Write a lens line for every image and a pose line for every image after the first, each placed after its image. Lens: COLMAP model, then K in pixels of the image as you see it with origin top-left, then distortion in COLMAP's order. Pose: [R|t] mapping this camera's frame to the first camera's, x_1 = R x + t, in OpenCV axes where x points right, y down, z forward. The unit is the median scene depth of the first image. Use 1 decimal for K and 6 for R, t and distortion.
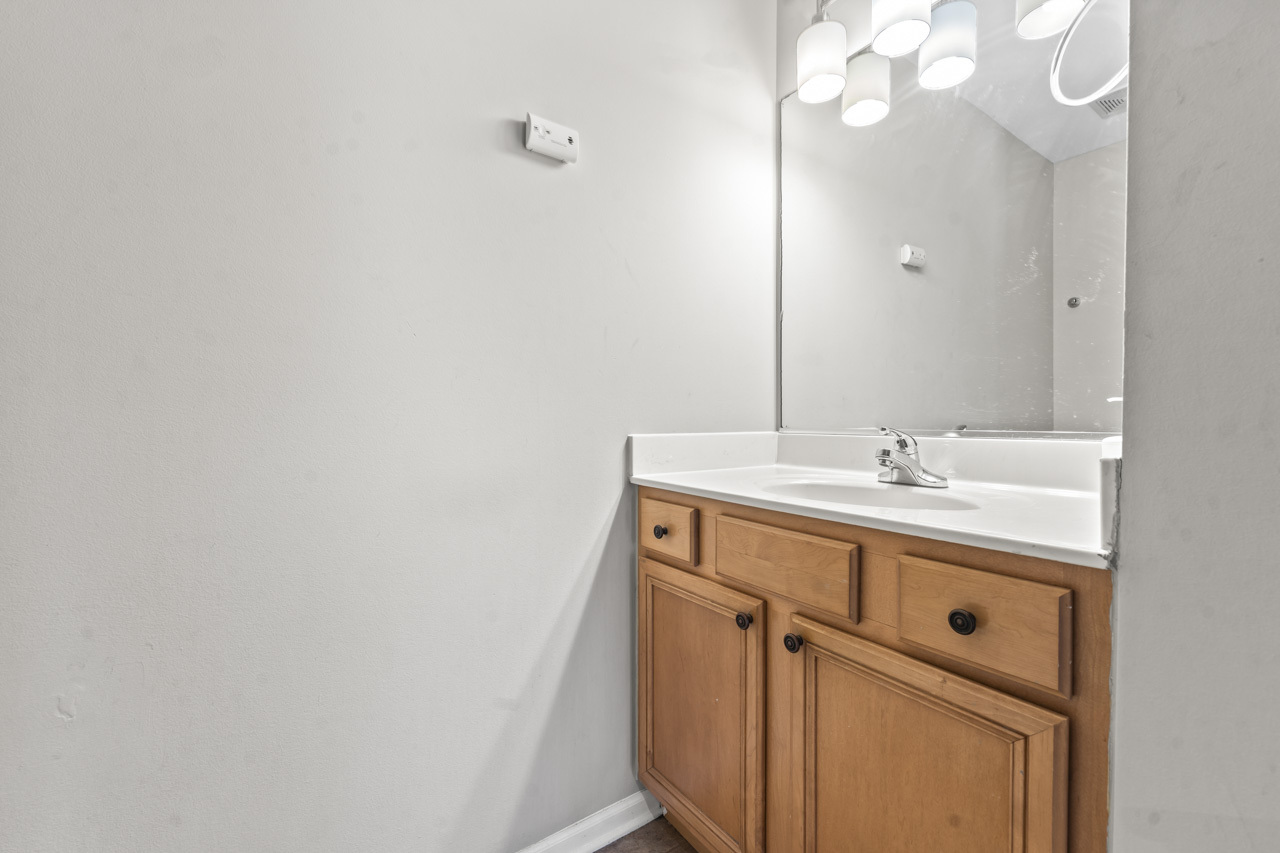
lens RADIAL K [[528.6, 0, 632.7], [0, 528.6, 428.0], [0, 0, 1]] dist [-0.002177, 0.000460]
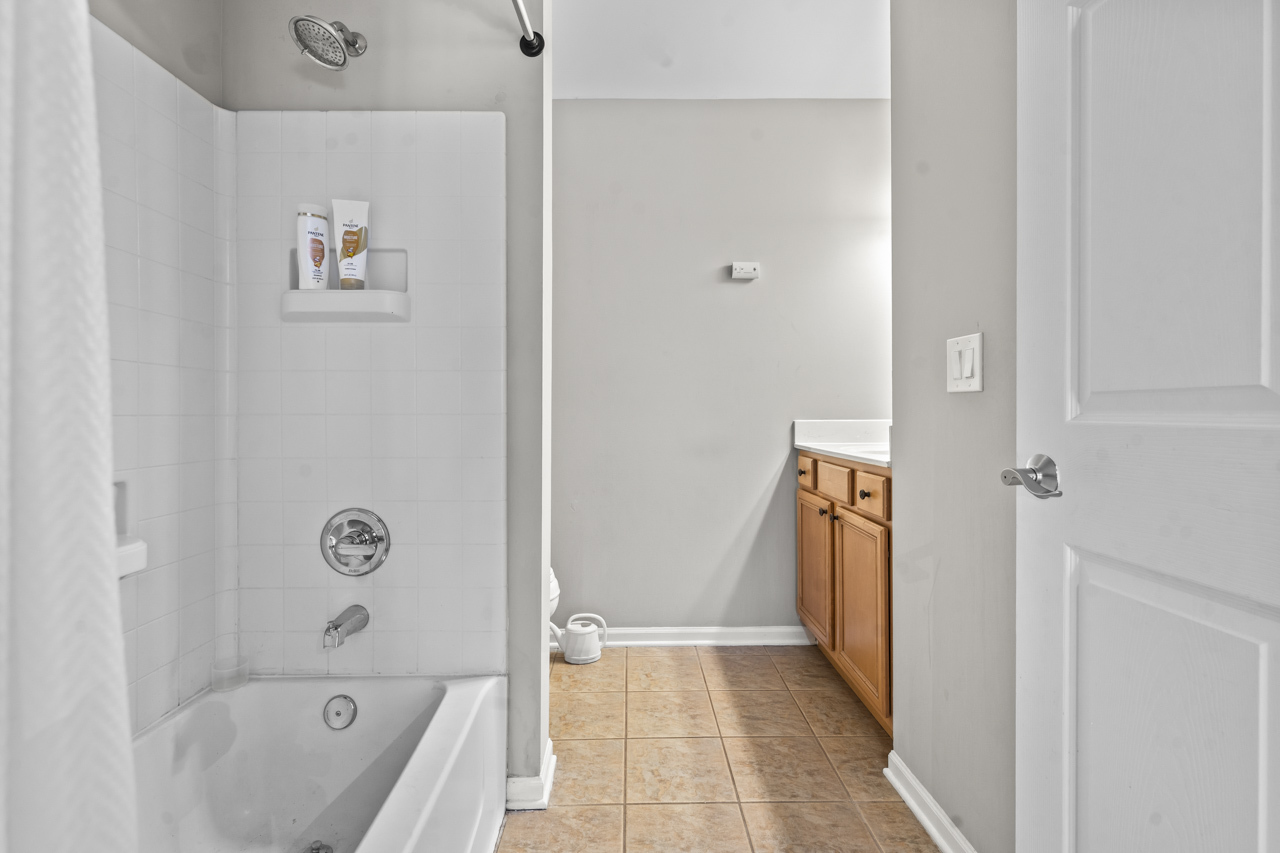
lens RADIAL K [[554.3, 0, 638.5], [0, 554.3, 419.2], [0, 0, 1]] dist [0.000012, 0.000000]
pose [[0.843420, 0.003897, -0.537241, 0.619699], [-0.004767, 0.999989, -0.000231, 0.013583], [0.537234, 0.002756, 0.843429, -0.951684]]
